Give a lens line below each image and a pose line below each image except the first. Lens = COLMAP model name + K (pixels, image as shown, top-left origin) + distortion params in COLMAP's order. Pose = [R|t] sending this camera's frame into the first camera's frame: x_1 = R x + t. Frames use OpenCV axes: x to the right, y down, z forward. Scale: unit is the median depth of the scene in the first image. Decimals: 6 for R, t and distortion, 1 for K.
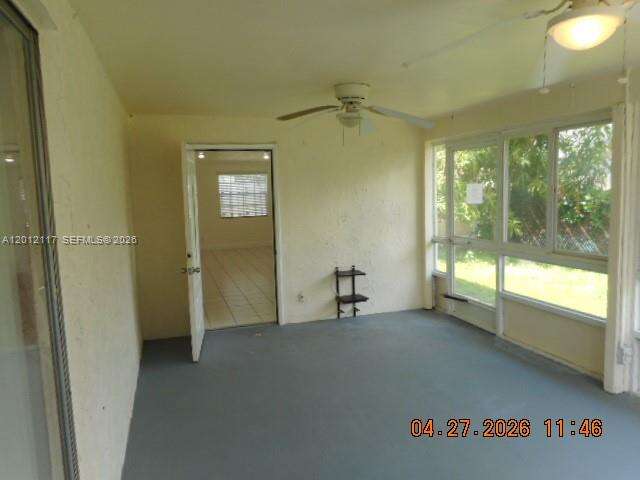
lens RADIAL K [[483.3, 0, 320.0], [0, 483.3, 240.0], [0, 0, 1]] dist [0.074161, -0.002002]
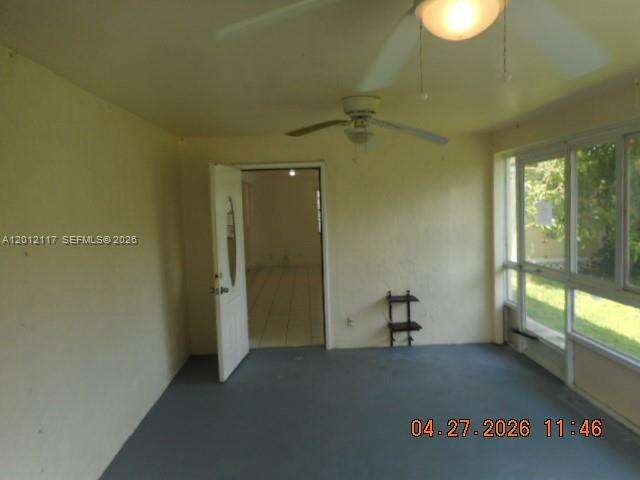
lens RADIAL K [[483.3, 0, 320.0], [0, 483.3, 240.0], [0, 0, 1]] dist [0.074161, -0.002002]
pose [[0.965595, 0.016765, -0.259510, 0.148023], [-0.024160, 0.999387, -0.025334, -0.015722], [0.258926, 0.030732, 0.965408, 0.064220]]
